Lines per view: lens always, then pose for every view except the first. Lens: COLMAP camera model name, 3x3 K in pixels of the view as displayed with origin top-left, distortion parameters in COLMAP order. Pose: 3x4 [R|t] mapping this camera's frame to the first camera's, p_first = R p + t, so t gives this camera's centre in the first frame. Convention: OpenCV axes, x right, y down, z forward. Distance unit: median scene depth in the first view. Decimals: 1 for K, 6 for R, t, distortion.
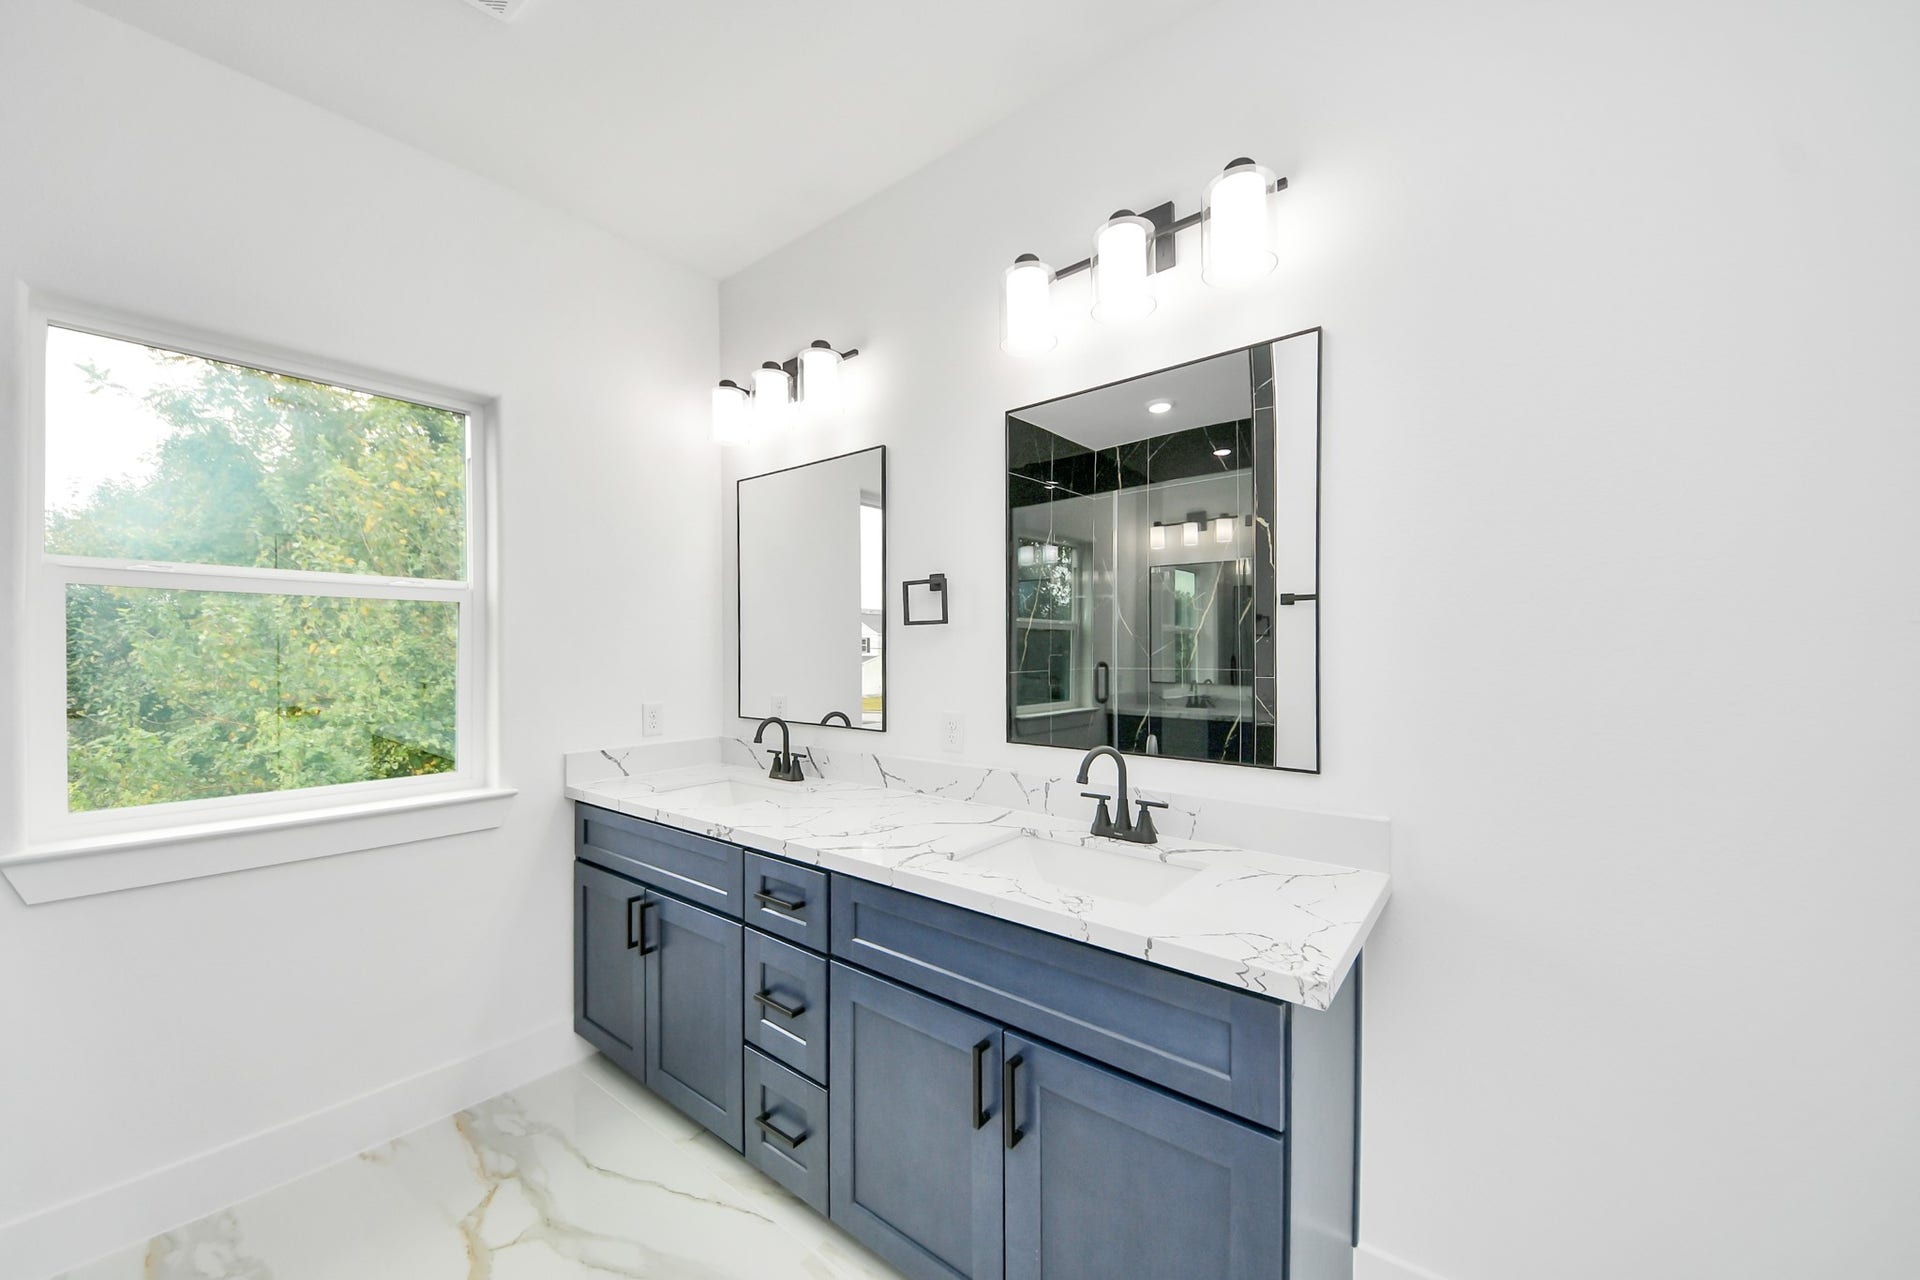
lens RADIAL K [[721.2, 0, 948.9], [0, 721.2, 649.1], [0, 0, 1]] dist [0.003614, -0.002089]
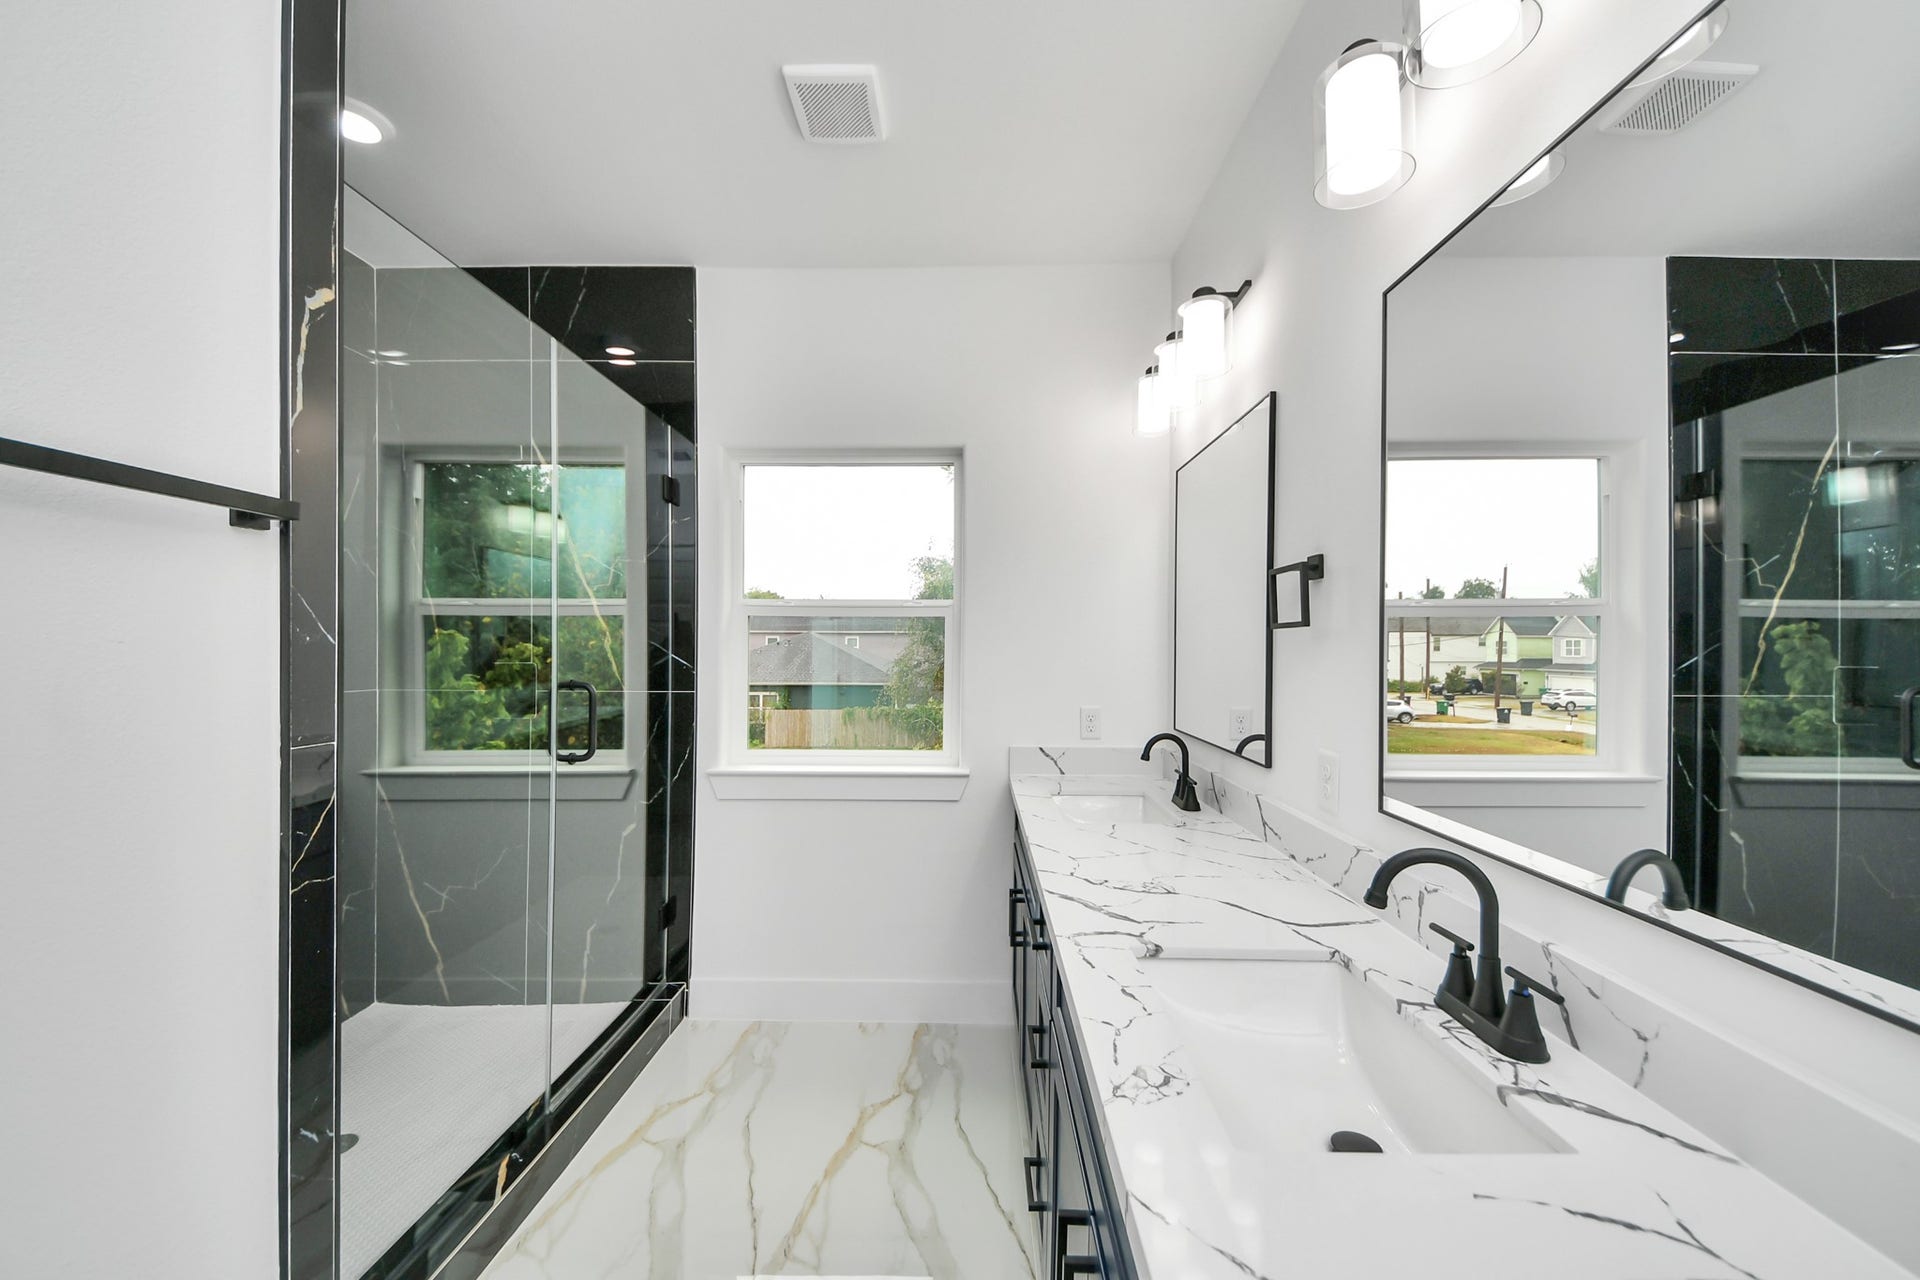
lens RADIAL K [[721.2, 0, 951.2], [0, 721.2, 639.2], [0, 0, 1]] dist [0.003614, -0.002089]
pose [[0.593019, -0.001456, -0.805187, 0.307939], [-0.001227, 0.999996, -0.002712, -0.017388], [0.805188, 0.002596, 0.593015, 0.259268]]
